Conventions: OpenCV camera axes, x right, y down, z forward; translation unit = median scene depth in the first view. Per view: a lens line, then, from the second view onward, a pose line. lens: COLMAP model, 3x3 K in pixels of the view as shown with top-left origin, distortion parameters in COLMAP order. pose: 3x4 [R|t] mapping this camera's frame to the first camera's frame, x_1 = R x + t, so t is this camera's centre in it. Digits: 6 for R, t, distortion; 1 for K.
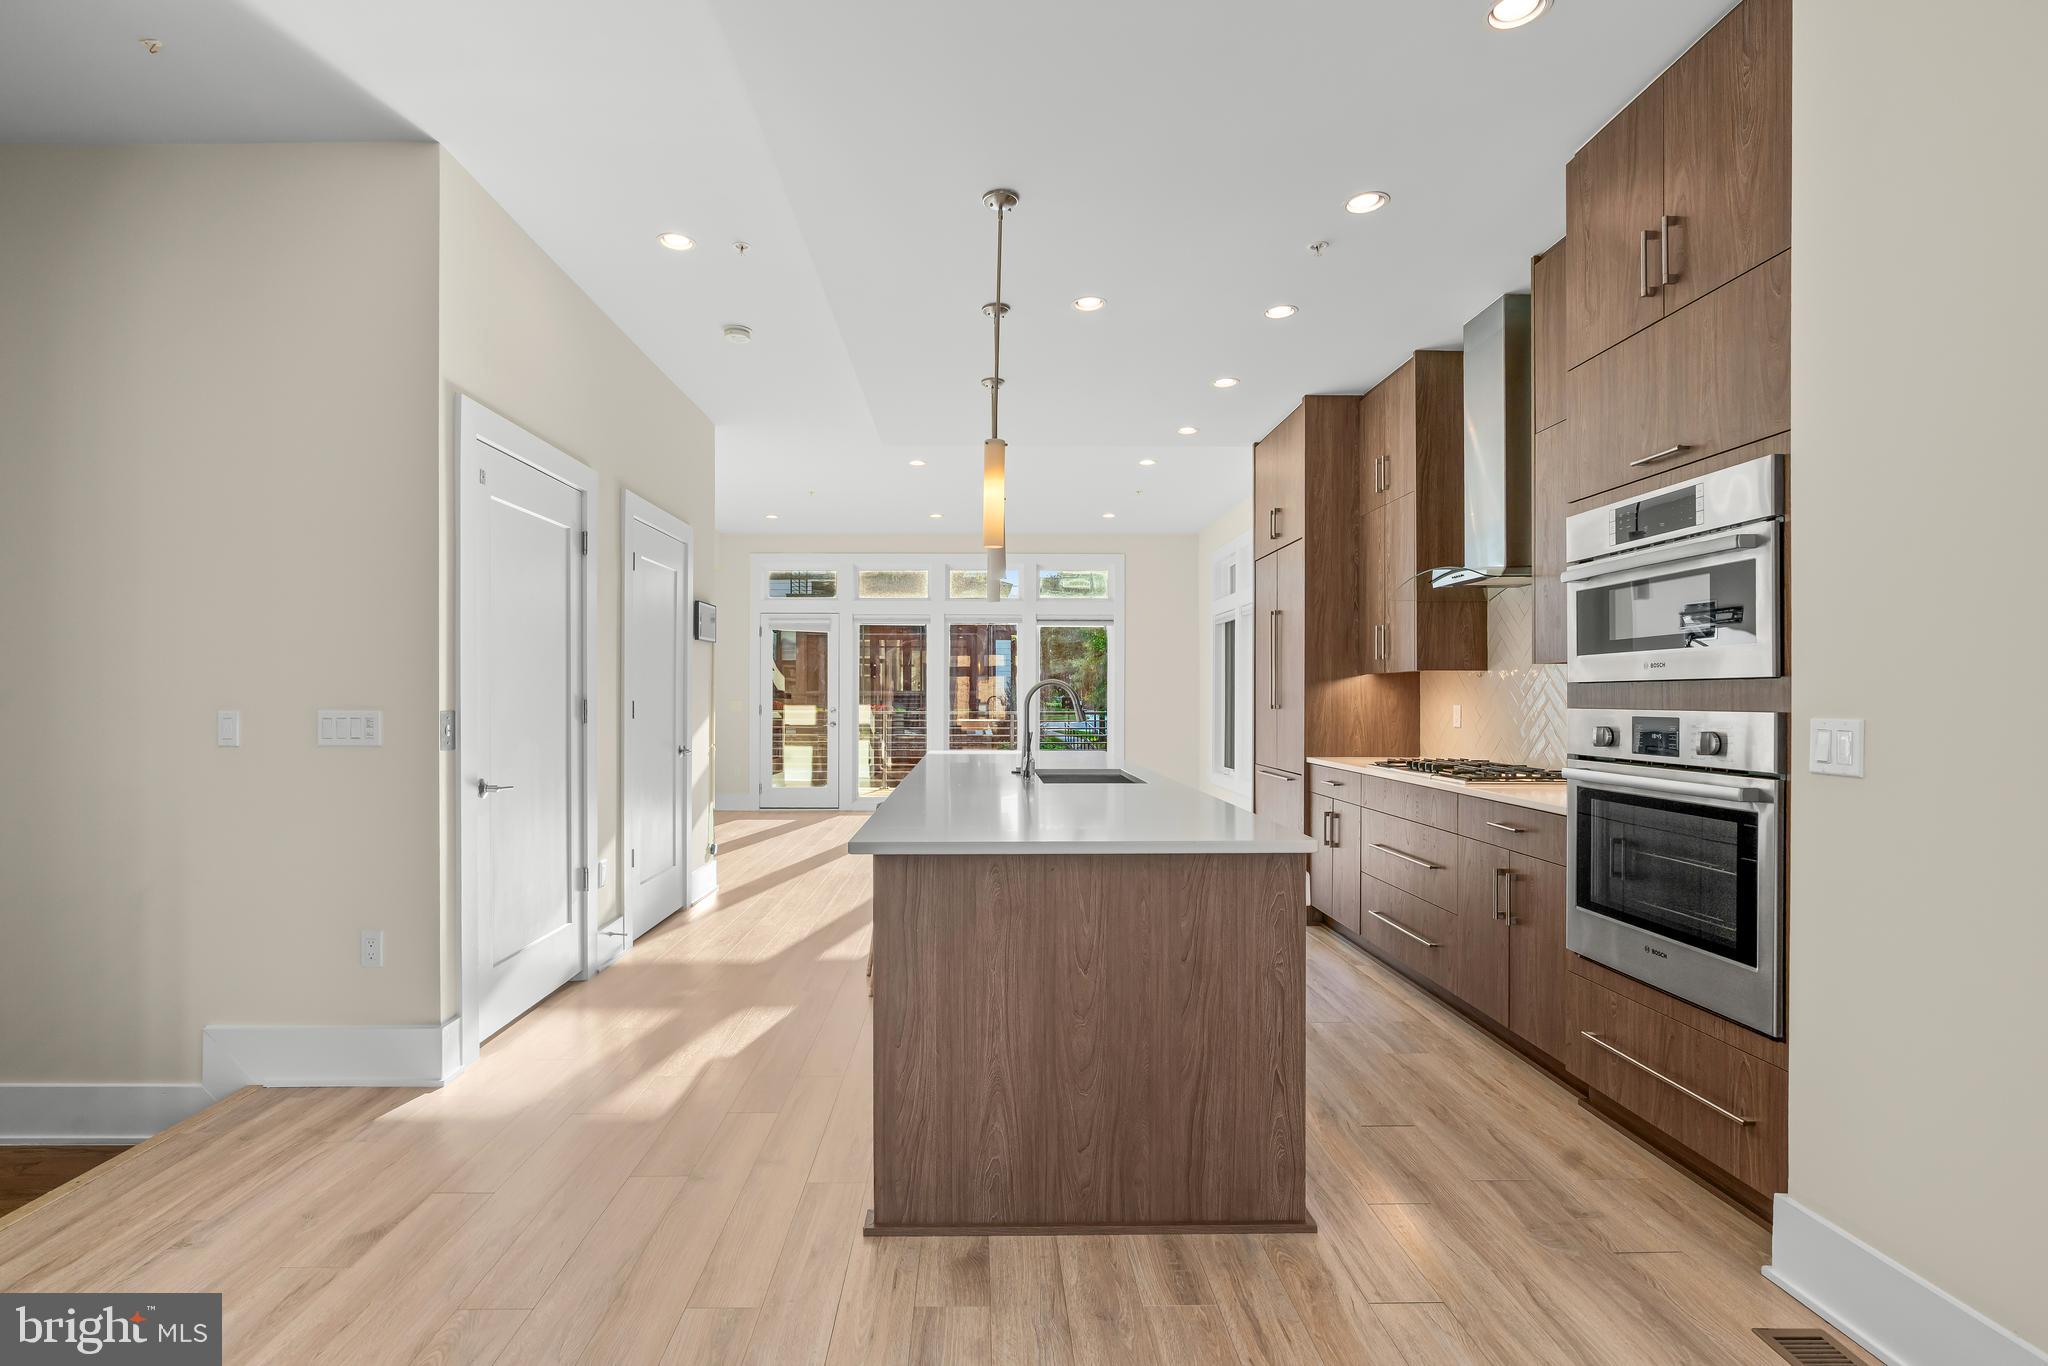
lens RADIAL K [[961.7, 0, 987.9], [0, 961.7, 695.8], [0, 0, 1]] dist [-0.001832, -0.000141]
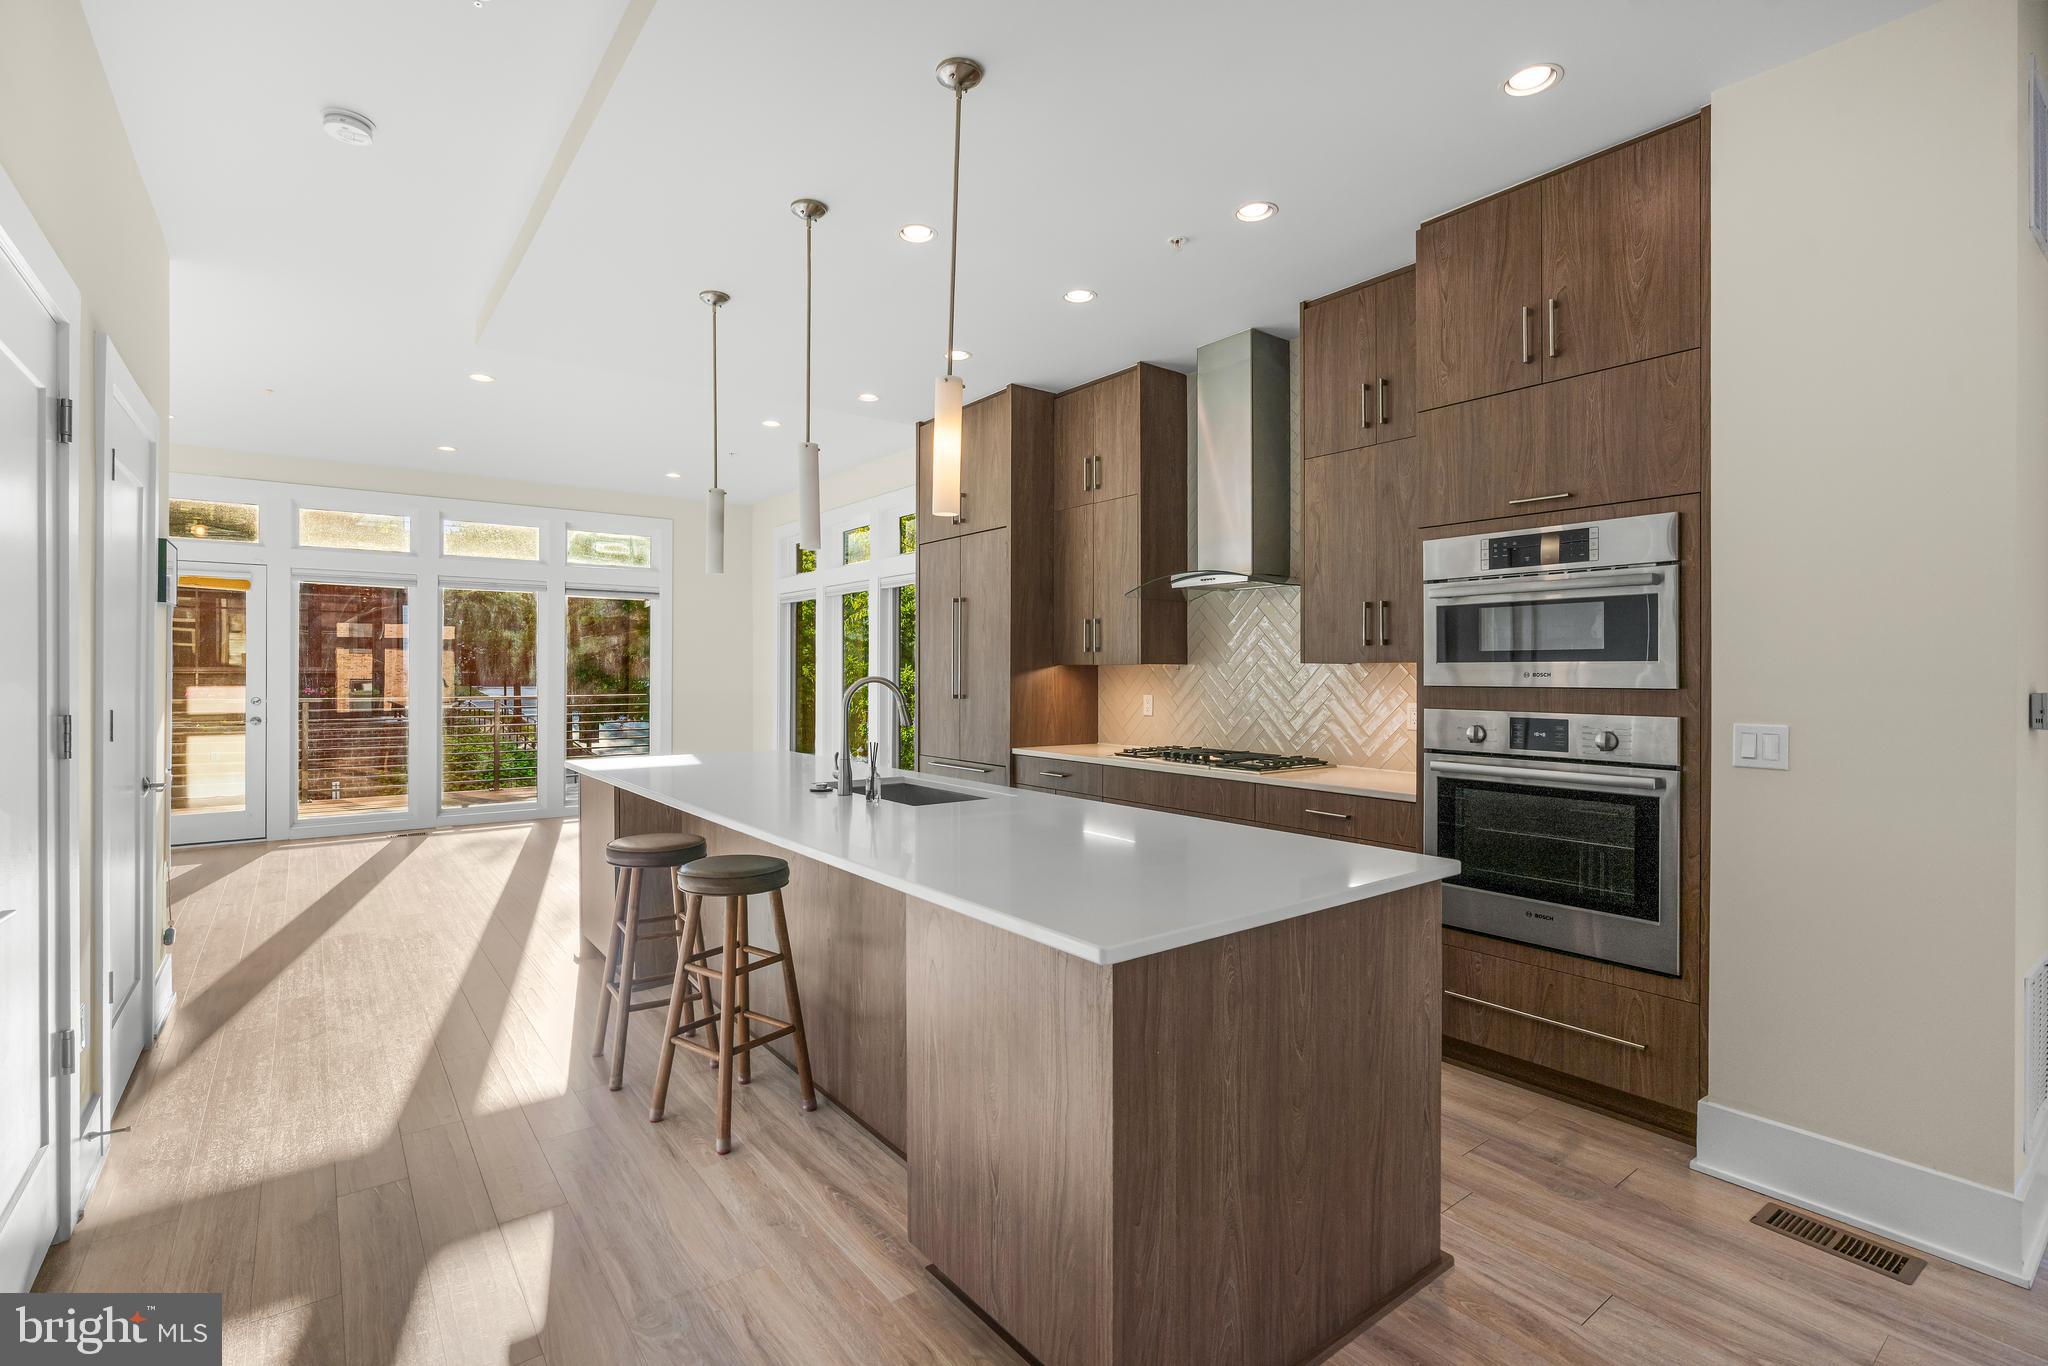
lens RADIAL K [[945.2, 0, 1022.8], [0, 945.2, 673.2], [0, 0, 1]] dist [-0.000334, 0.000499]
pose [[0.800939, -0.001713, 0.598743, -0.369987], [-0.000916, 0.999991, 0.004085, -0.027244], [-0.598745, -0.003820, 0.800930, 0.318421]]
